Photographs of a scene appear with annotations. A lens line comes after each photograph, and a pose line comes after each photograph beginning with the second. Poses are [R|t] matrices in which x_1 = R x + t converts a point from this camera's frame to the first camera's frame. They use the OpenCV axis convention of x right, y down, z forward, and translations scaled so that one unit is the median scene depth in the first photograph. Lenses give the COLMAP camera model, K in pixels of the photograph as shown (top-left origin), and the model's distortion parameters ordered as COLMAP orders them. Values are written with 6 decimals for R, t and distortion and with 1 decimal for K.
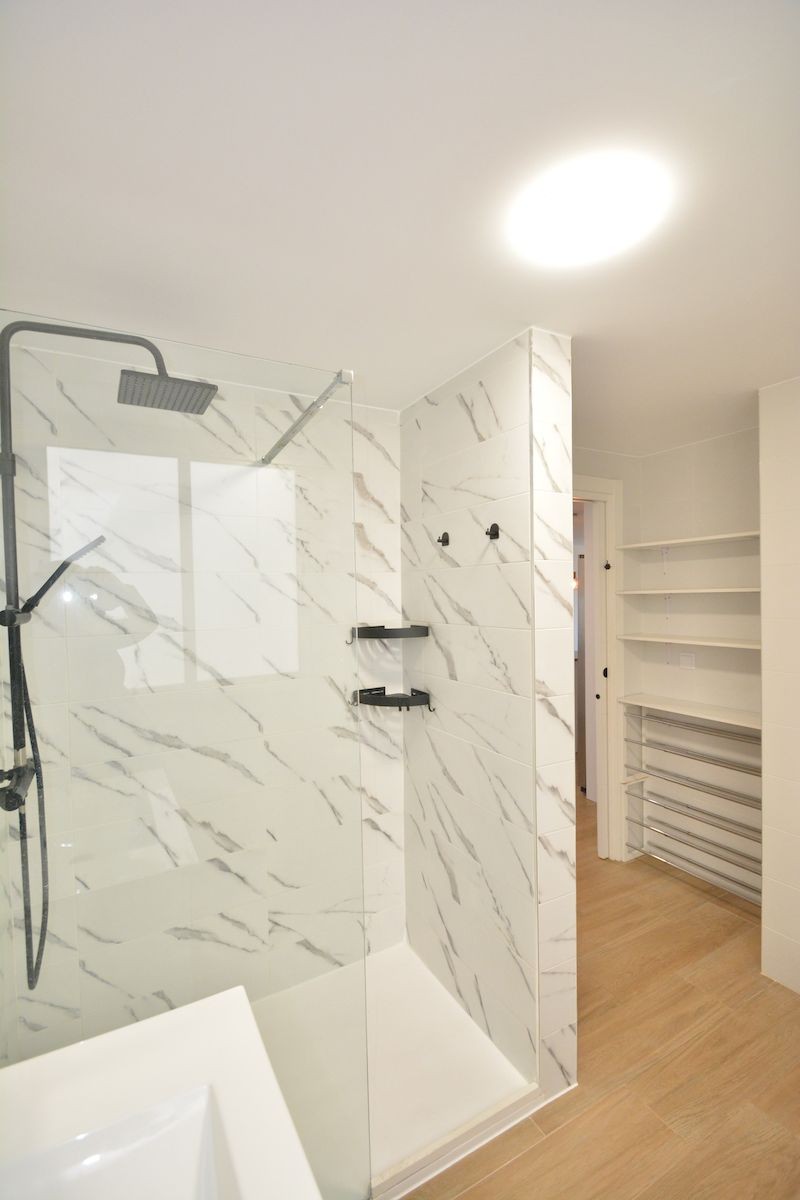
lens RADIAL K [[528.9, 0, 397.2], [0, 528.9, 602.0], [0, 0, 1]] dist [0.012636, -0.013859]
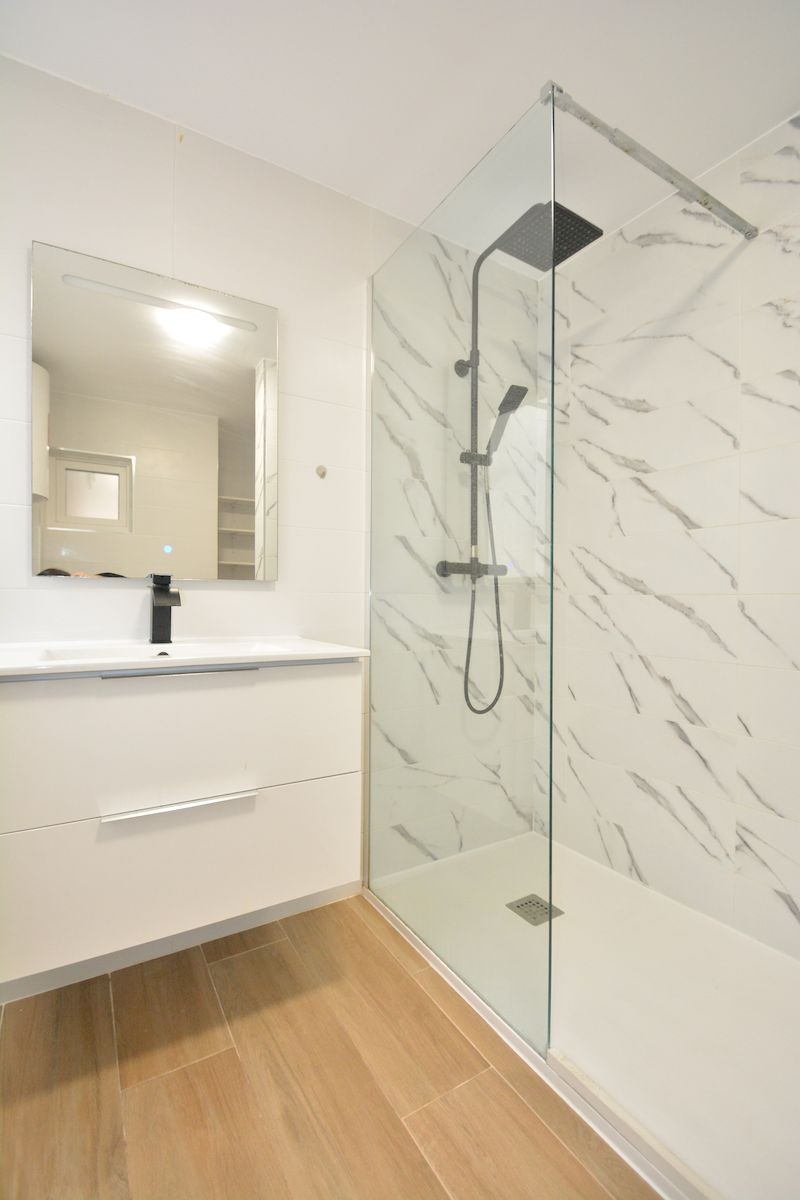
lens RADIAL K [[528.9, 0, 396.9], [0, 528.9, 597.6], [0, 0, 1]] dist [0.012636, -0.013859]
pose [[0.042126, 0.024634, -0.998809, 0.524260], [-0.022960, 0.999456, 0.023682, 0.261064], [0.998848, 0.021935, 0.042669, 0.485642]]
